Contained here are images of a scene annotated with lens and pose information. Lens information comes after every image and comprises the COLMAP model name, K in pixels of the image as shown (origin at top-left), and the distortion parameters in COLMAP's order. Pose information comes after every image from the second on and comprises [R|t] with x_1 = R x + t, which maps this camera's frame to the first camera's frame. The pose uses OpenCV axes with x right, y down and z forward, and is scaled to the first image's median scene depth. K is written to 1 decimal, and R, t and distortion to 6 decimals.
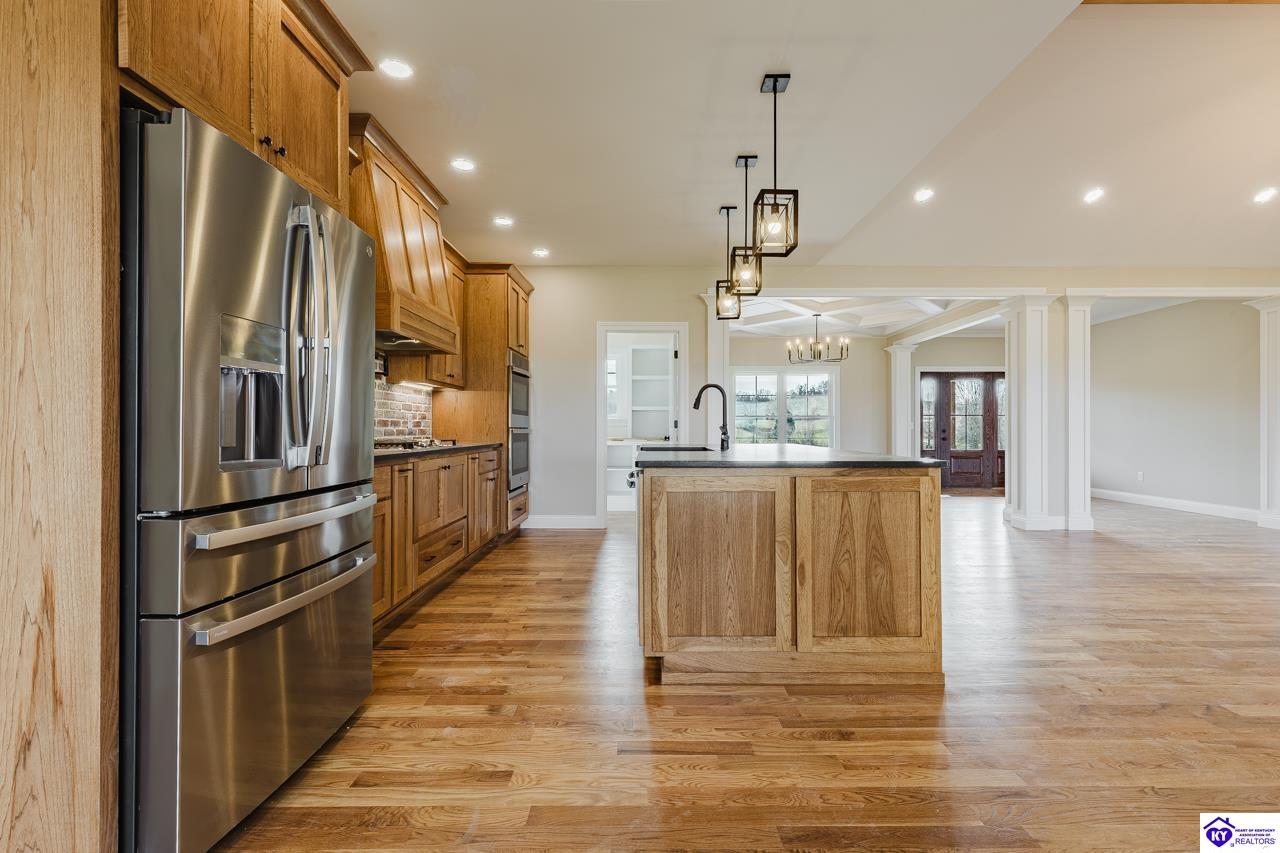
lens RADIAL K [[572.3, 0, 646.7], [0, 572.3, 427.6], [0, 0, 1]] dist [0.007338, -0.001070]
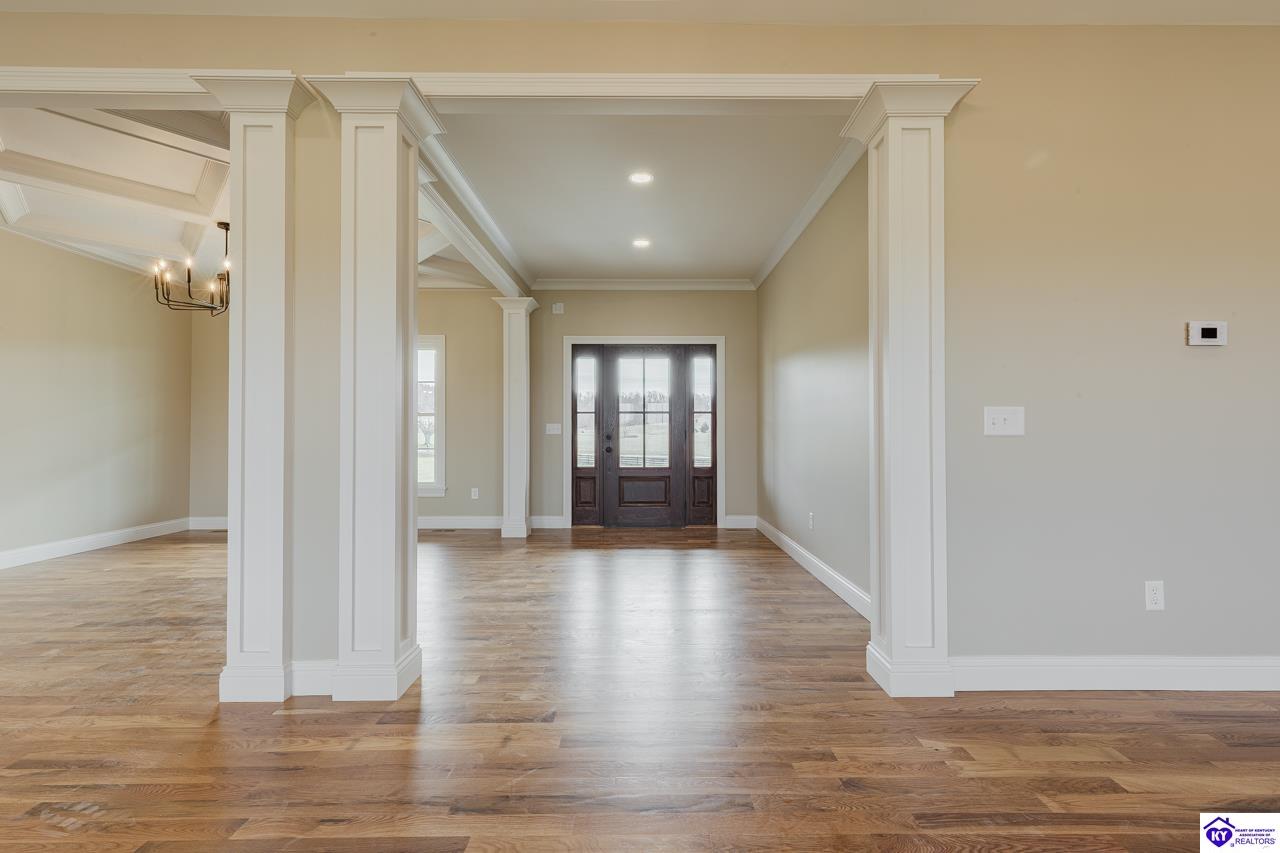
lens RADIAL K [[572.3, 0, 645.2], [0, 572.3, 430.8], [0, 0, 1]] dist [0.007338, -0.001070]
pose [[0.999992, -0.000799, 0.003963, 1.573885], [0.000818, 0.999988, -0.004727, 0.005162], [-0.003959, 0.004730, 0.999981, 1.029563]]
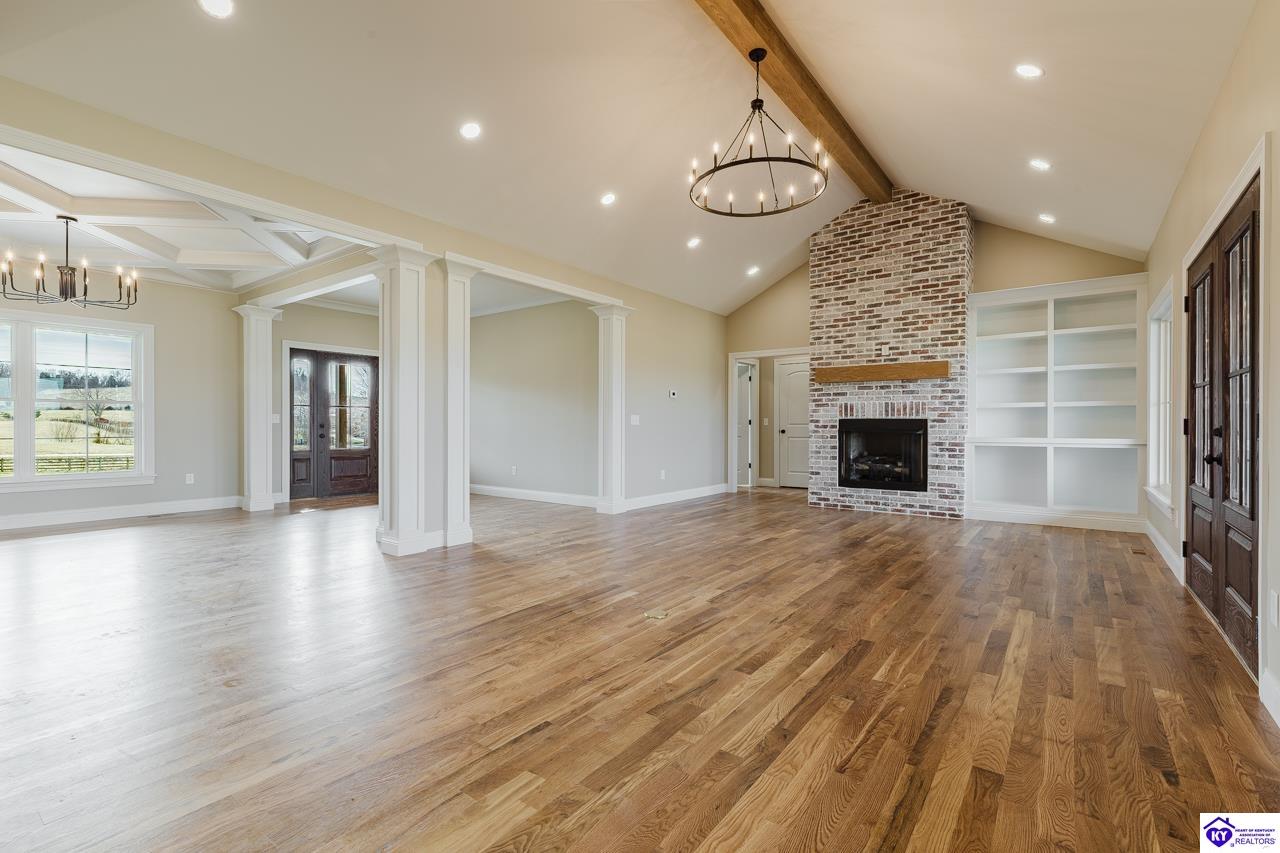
lens RADIAL K [[572.3, 0, 645.7], [0, 572.3, 423.2], [0, 0, 1]] dist [0.007338, -0.001070]
pose [[0.591745, 0.002149, 0.806122, 0.409148], [-0.003936, 0.999992, 0.000224, 0.001755], [-0.806115, -0.003306, 0.591749, 0.485583]]
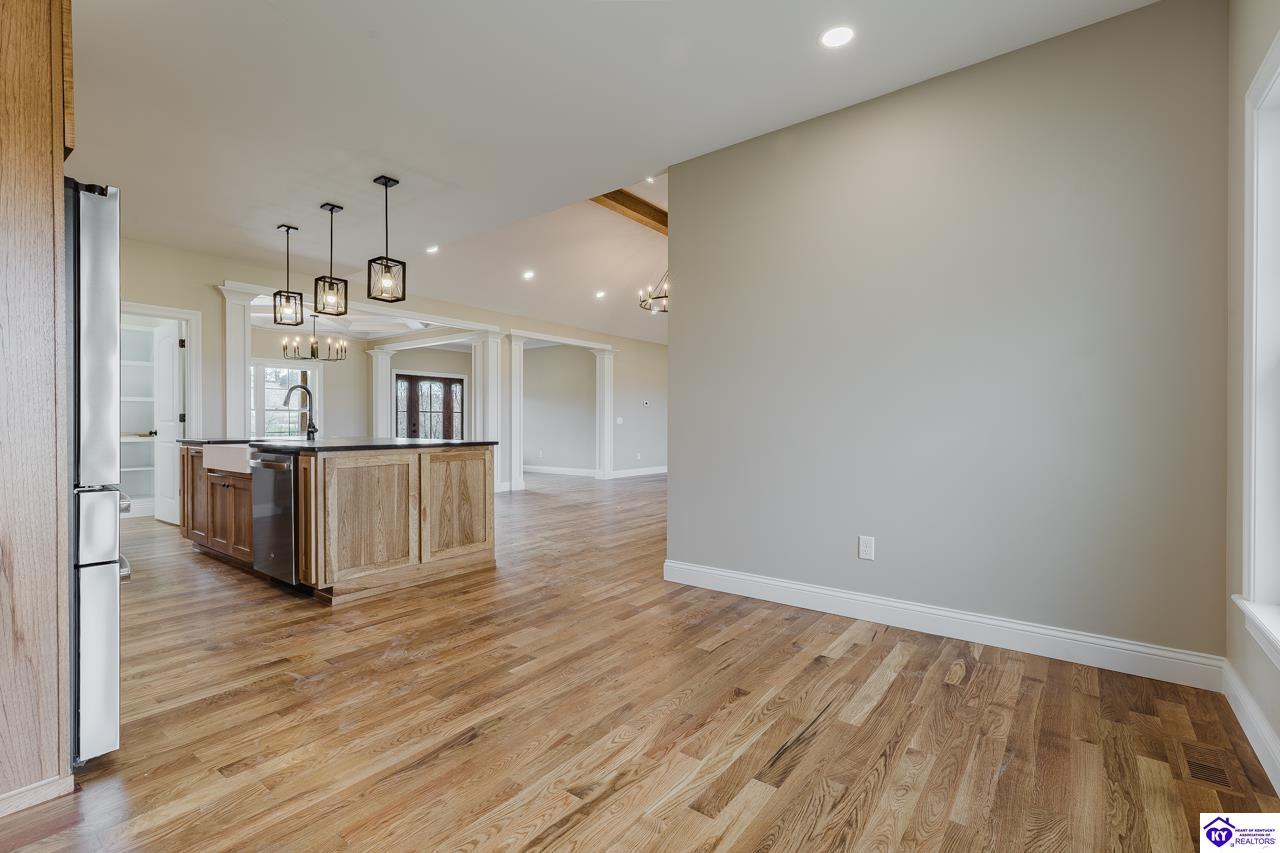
lens RADIAL K [[572.3, 0, 648.4], [0, 572.3, 426.5], [0, 0, 1]] dist [0.007338, -0.001070]
pose [[0.597651, -0.003979, 0.801747, -0.421511], [-0.002992, 0.999970, 0.007192, -0.001777], [-0.801751, -0.006697, 0.597621, -0.301131]]
